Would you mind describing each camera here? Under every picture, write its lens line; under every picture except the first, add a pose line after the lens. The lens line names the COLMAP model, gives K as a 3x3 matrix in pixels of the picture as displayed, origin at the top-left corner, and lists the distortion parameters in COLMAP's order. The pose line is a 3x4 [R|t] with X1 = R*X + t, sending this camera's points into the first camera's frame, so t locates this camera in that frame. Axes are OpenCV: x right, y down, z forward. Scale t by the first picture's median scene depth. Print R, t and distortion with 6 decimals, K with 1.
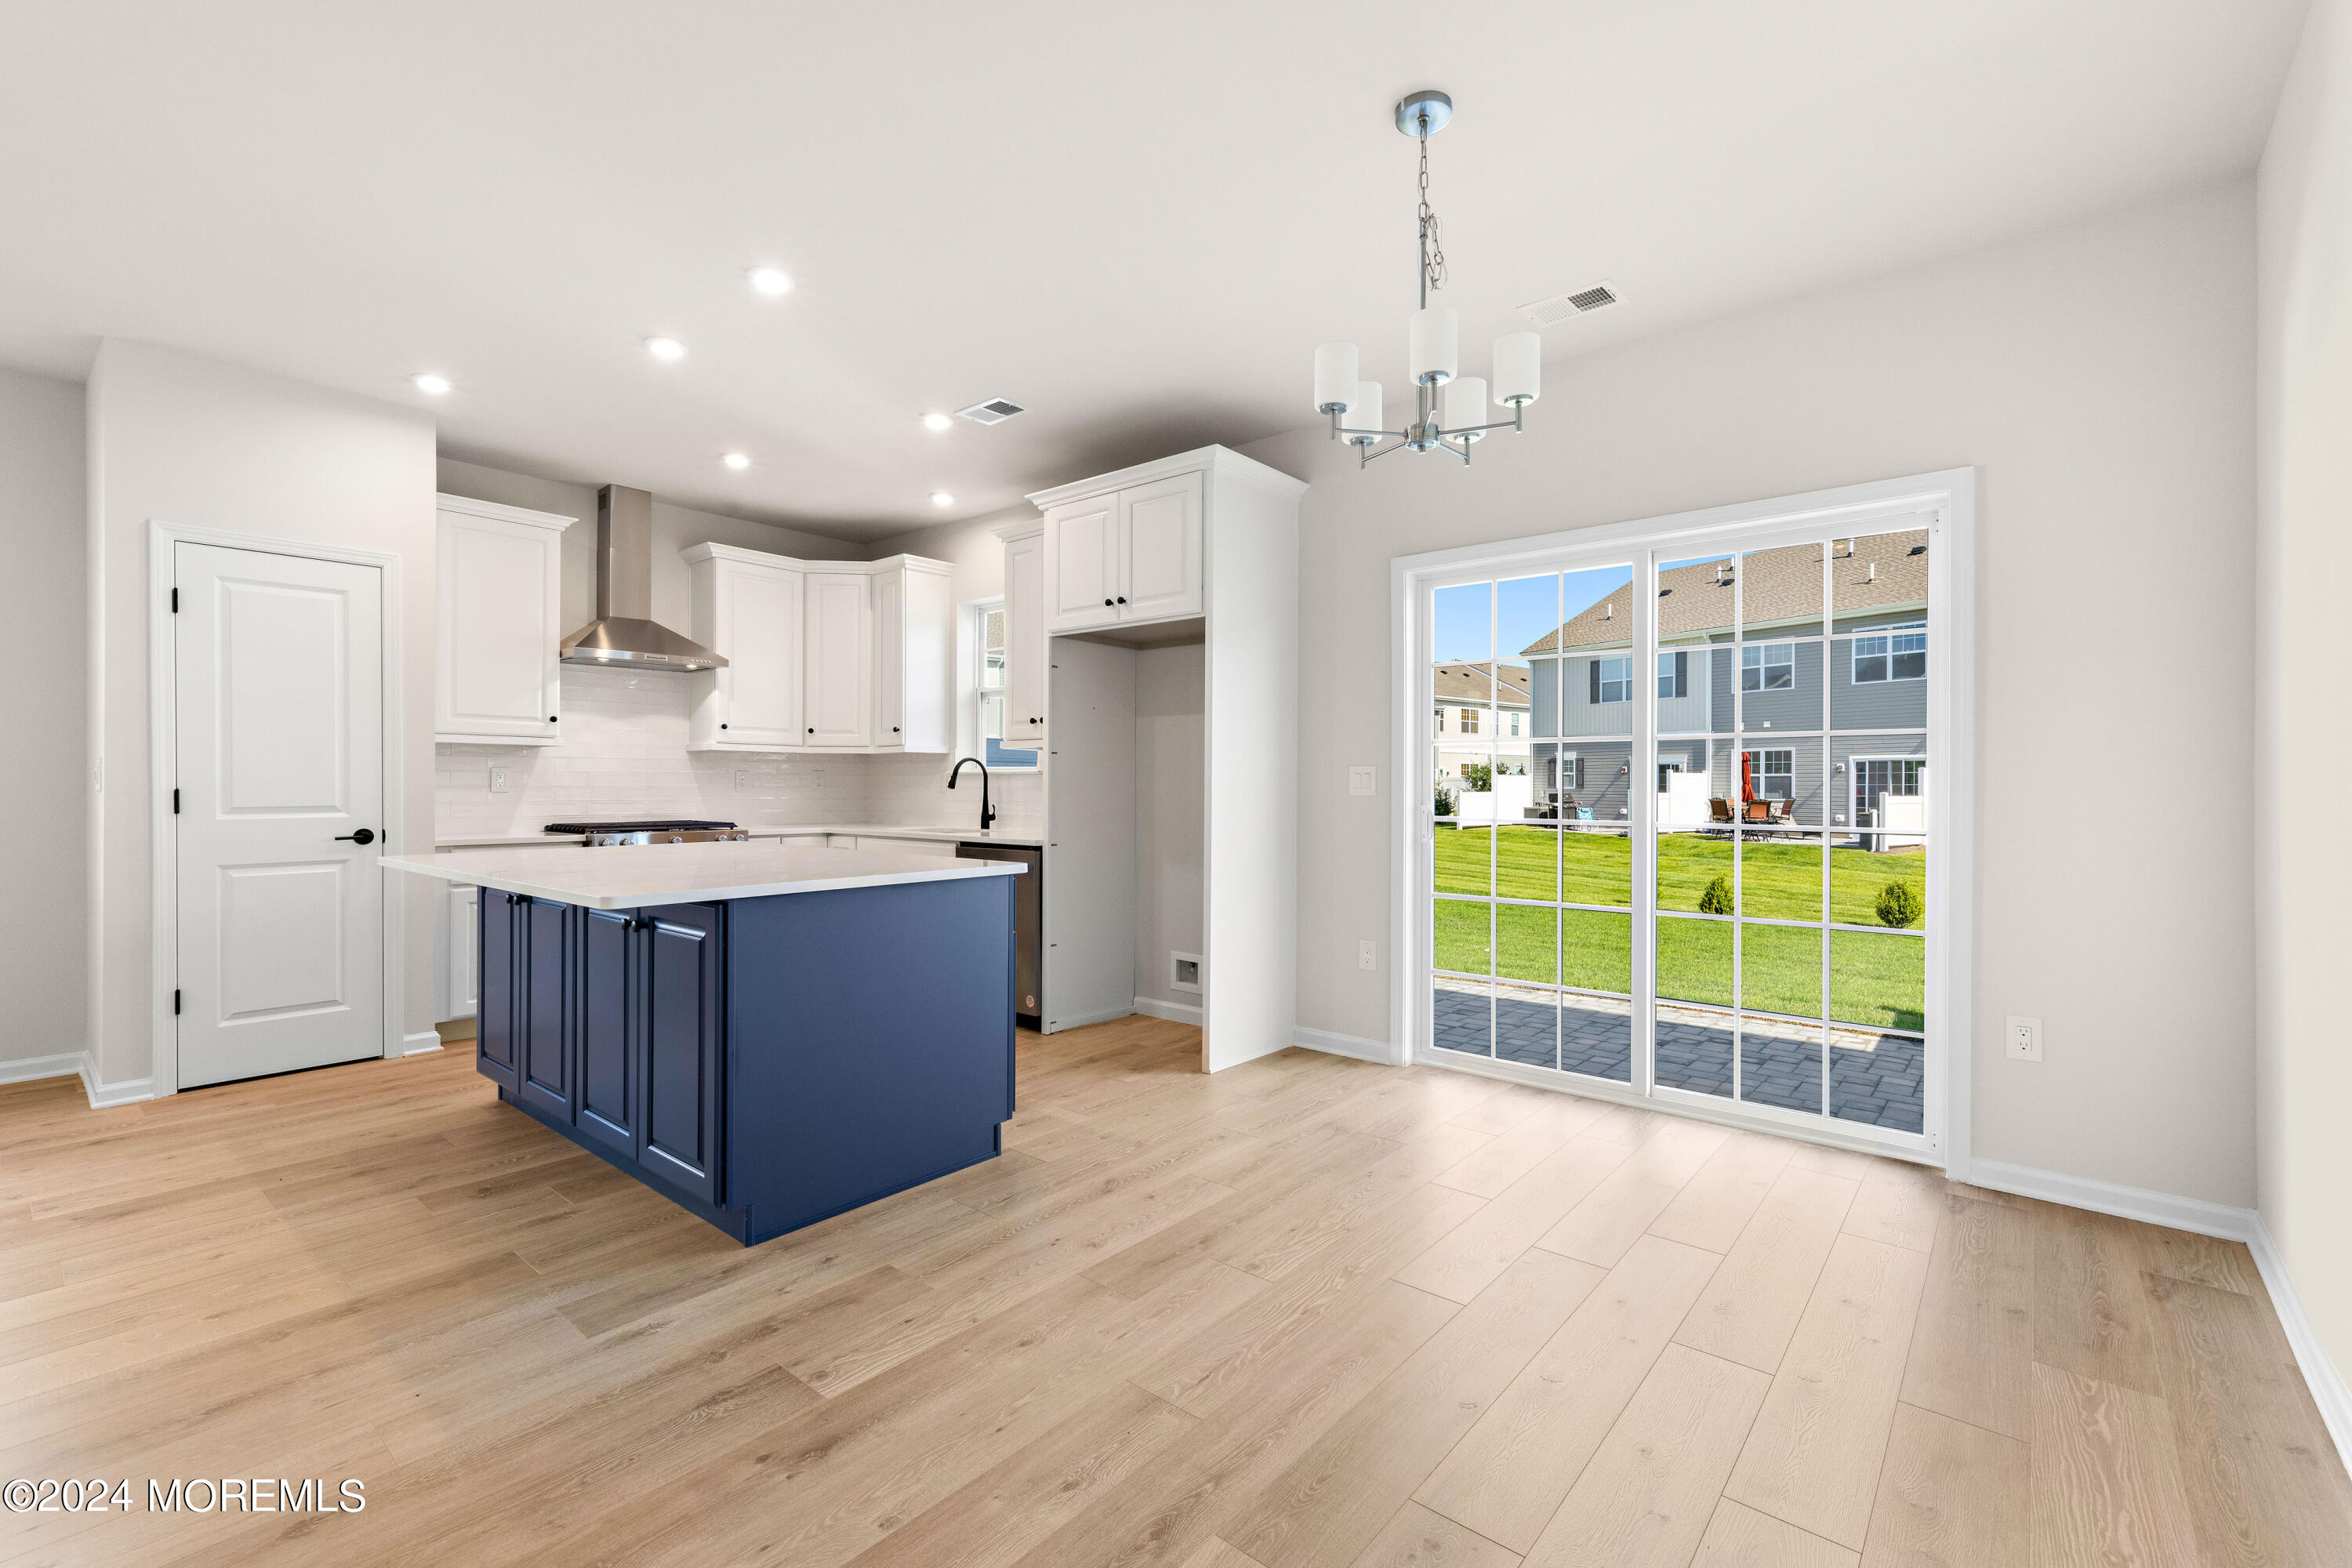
lens RADIAL K [[1014.1, 0, 1176.0], [0, 1014.1, 784.0], [0, 0, 1]] dist [0.007383, -0.000767]
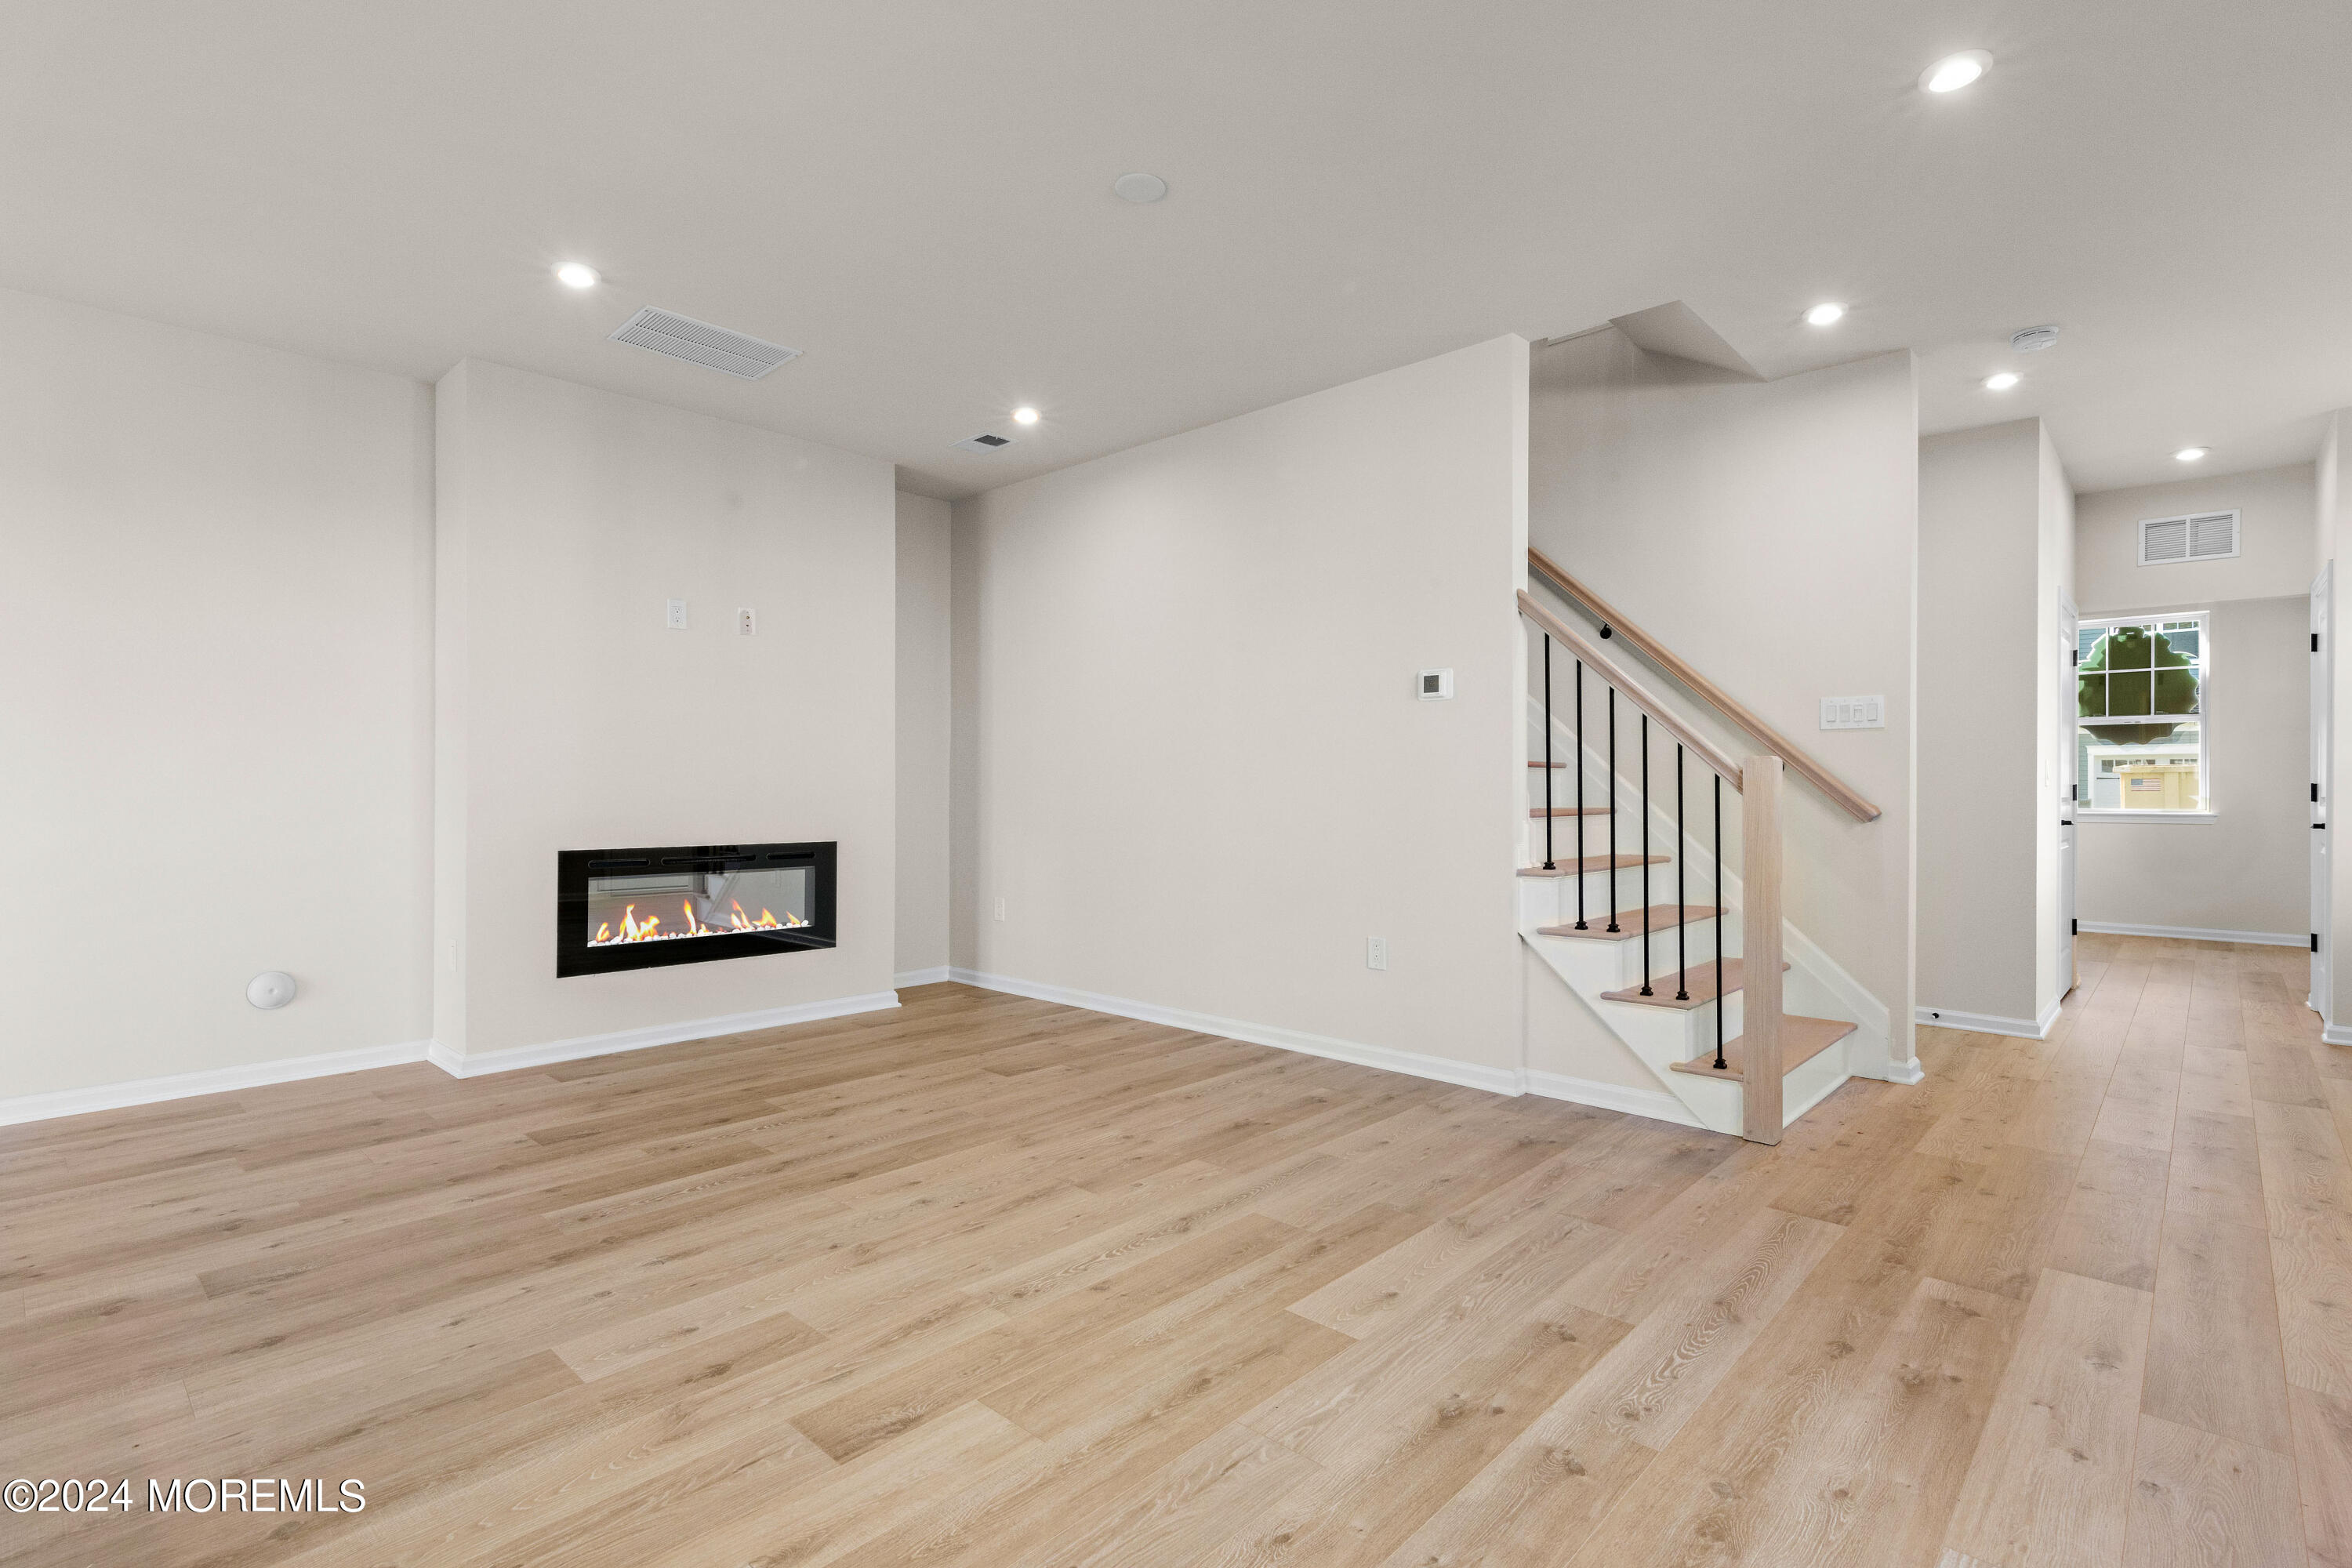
lens RADIAL K [[1102.5, 0, 1180.2], [0, 1102.5, 787.6], [0, 0, 1]] dist [0.005212, -0.000194]
pose [[-0.998895, -0.002898, 0.046906, -0.747103], [-0.002908, 0.999996, -0.000142, 0.010538], [-0.046905, -0.000278, -0.998899, 0.848011]]
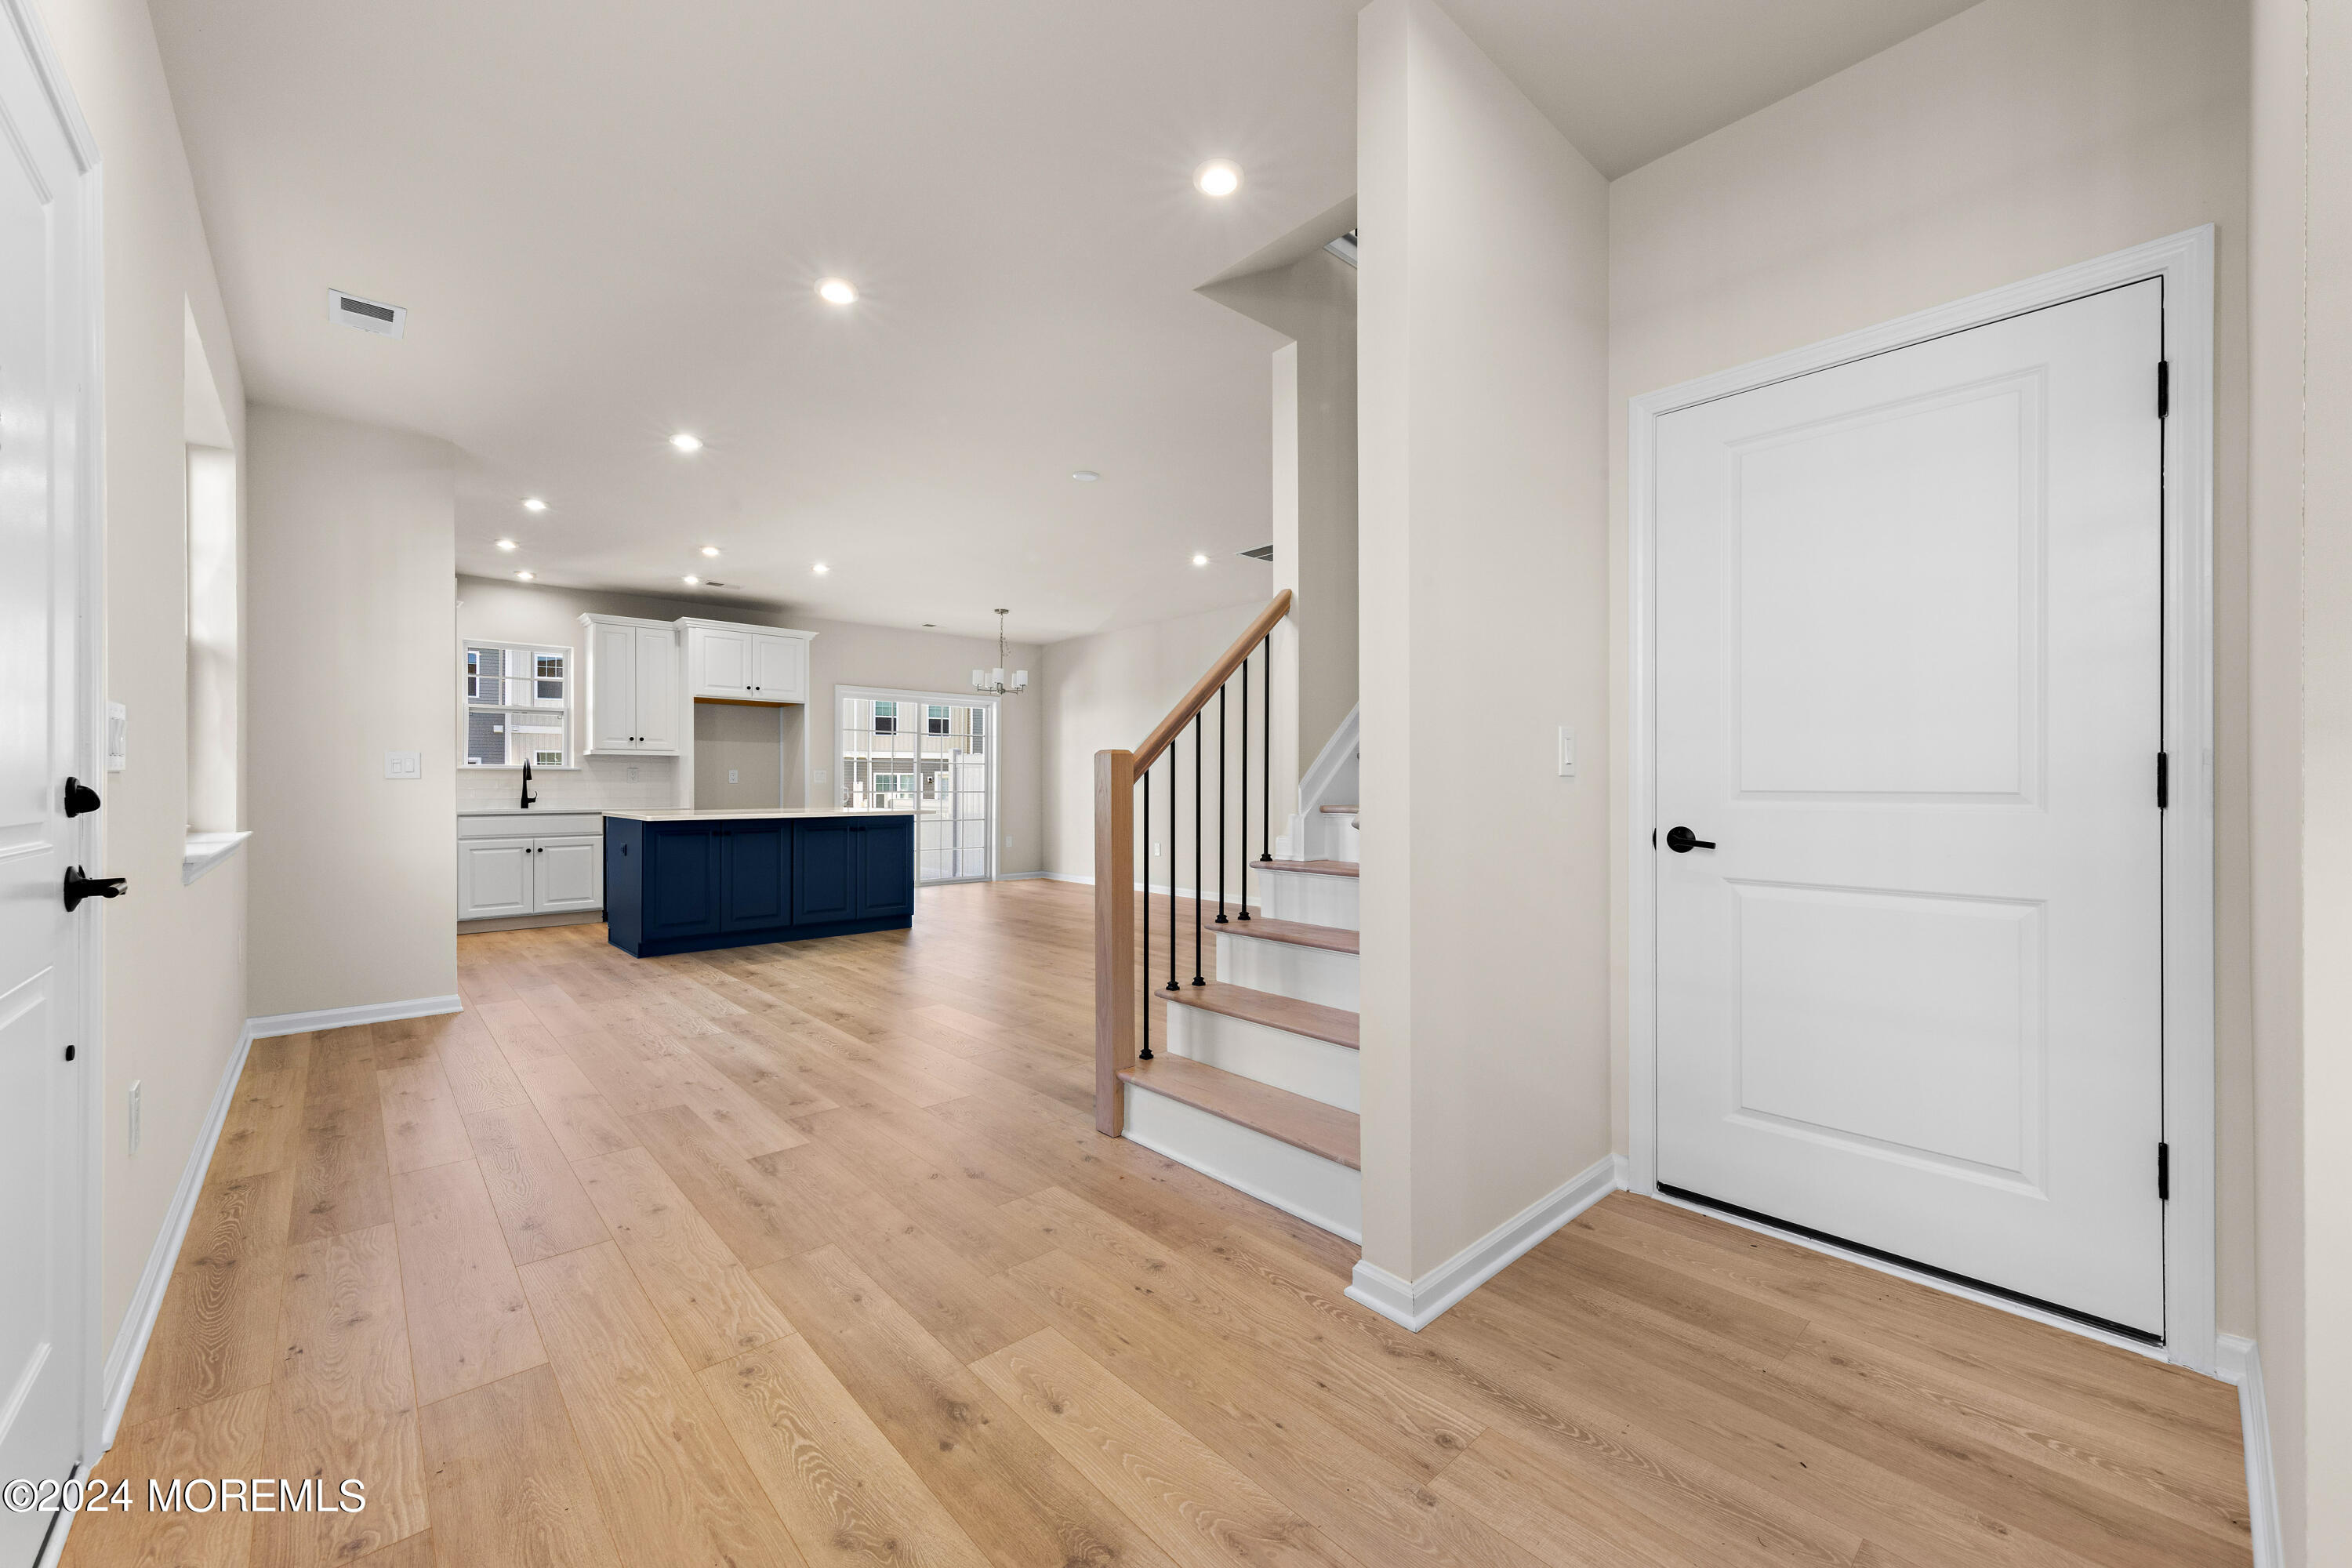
lens RADIAL K [[916.3, 0, 1195.4], [0, 916.3, 782.3], [0, 0, 1]] dist [0.000840, 0.000037]
pose [[0.115621, -0.000112, 0.993293, -1.782772], [0.000023, 1.000000, 0.000110, 0.009743], [-0.993293, 0.000010, 0.115621, -0.098671]]
